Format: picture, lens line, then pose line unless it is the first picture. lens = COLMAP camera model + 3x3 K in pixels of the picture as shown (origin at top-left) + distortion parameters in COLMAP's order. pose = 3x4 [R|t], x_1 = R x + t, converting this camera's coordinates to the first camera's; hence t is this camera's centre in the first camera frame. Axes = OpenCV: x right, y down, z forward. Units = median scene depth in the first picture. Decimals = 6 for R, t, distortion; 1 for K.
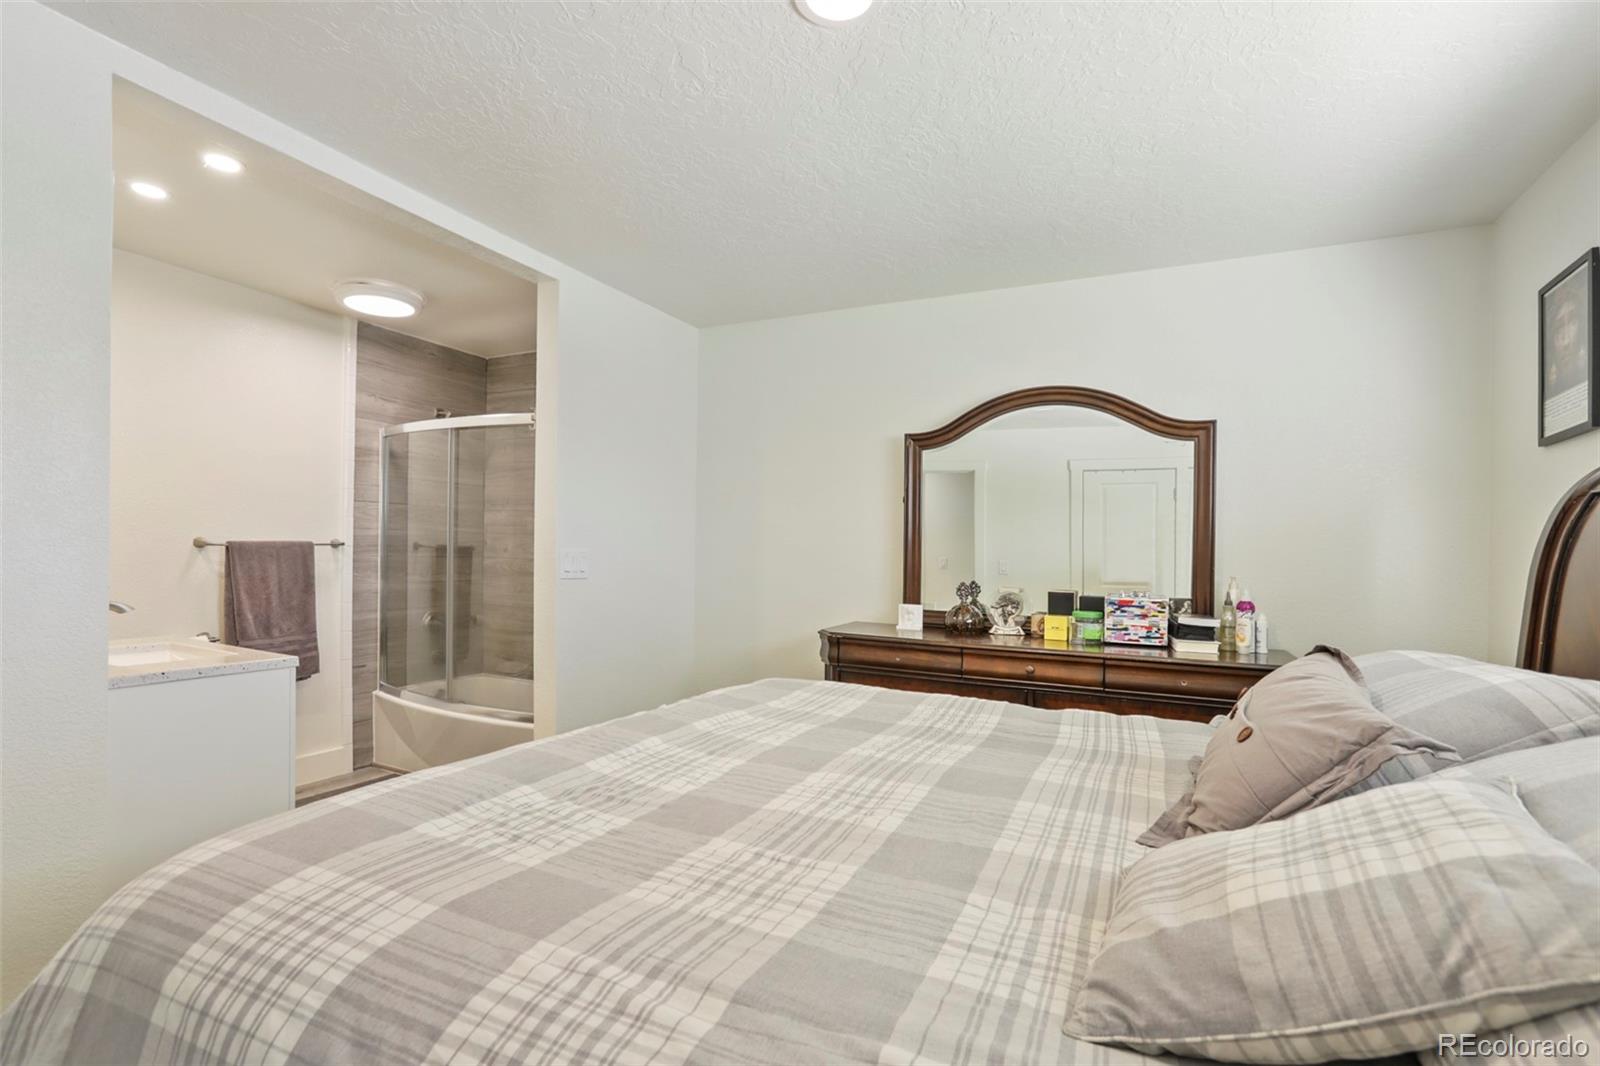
lens RADIAL K [[718.1, 0, 831.5], [0, 718.1, 562.8], [0, 0, 1]] dist [-0.025743, 0.010301]
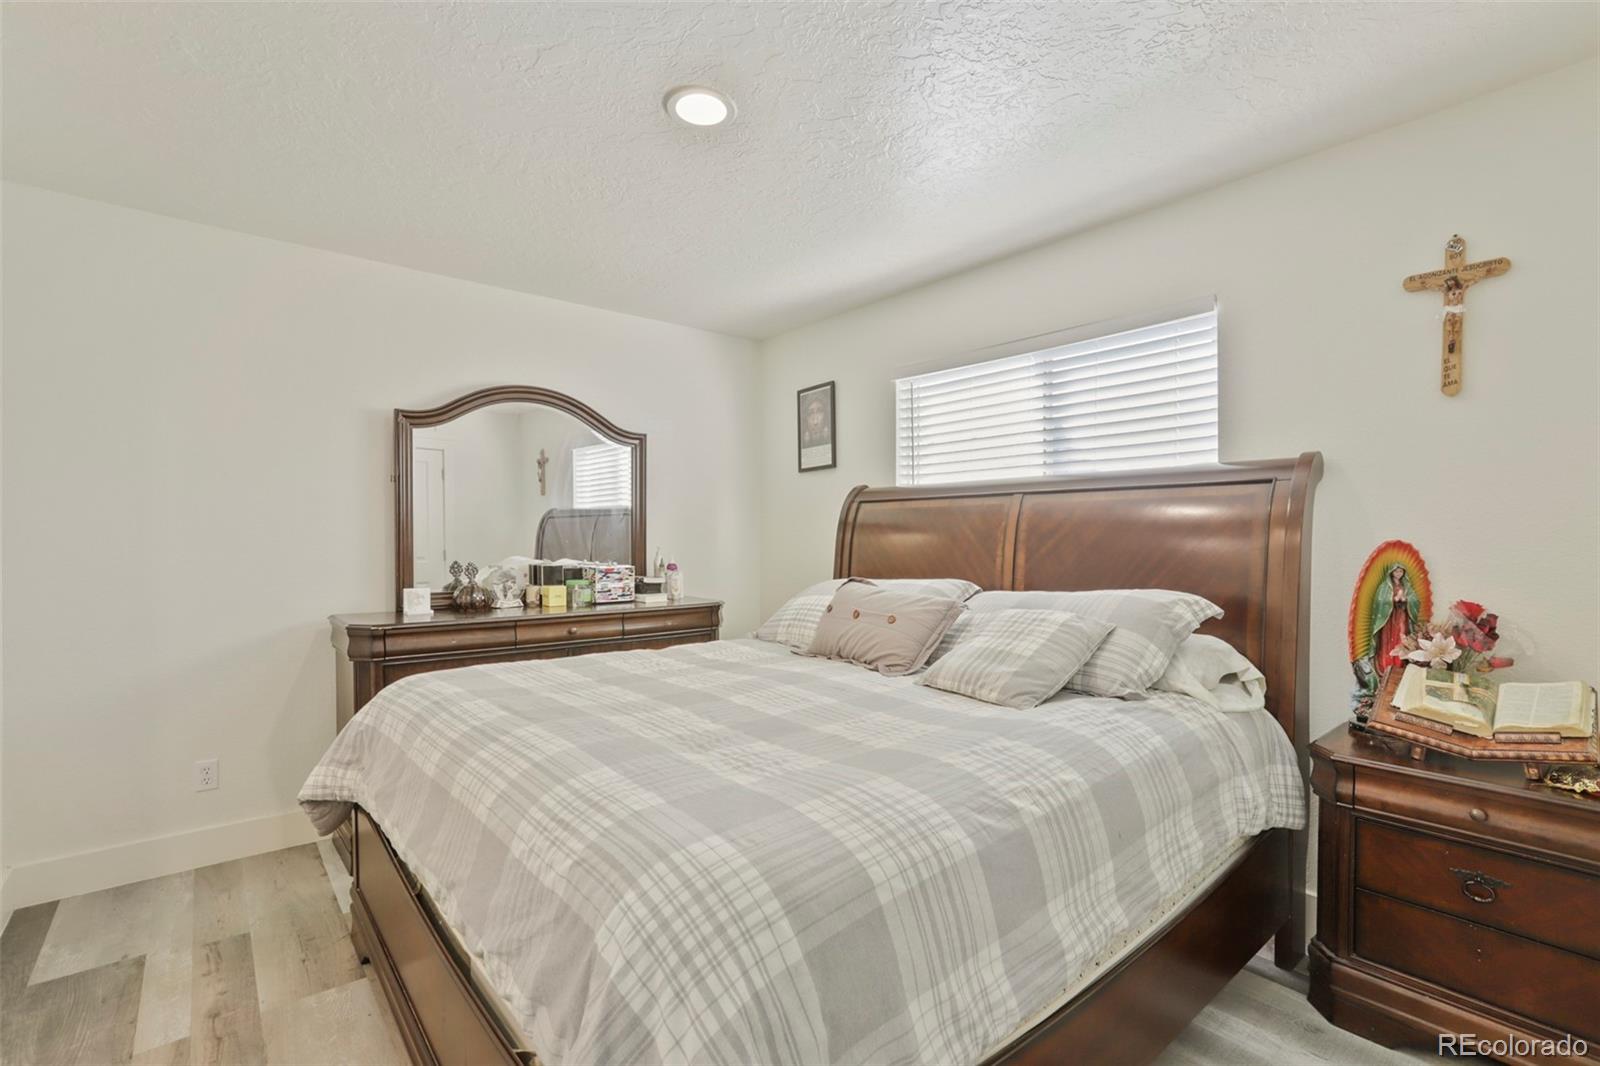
lens RADIAL K [[718.1, 0, 798.5], [0, 718.1, 542.9], [0, 0, 1]] dist [-0.025743, 0.010301]
pose [[0.412173, -0.032883, 0.910512, -0.622042], [0.017660, 0.999449, 0.028101, -0.023656], [-0.910935, 0.004498, 0.412526, 0.158272]]
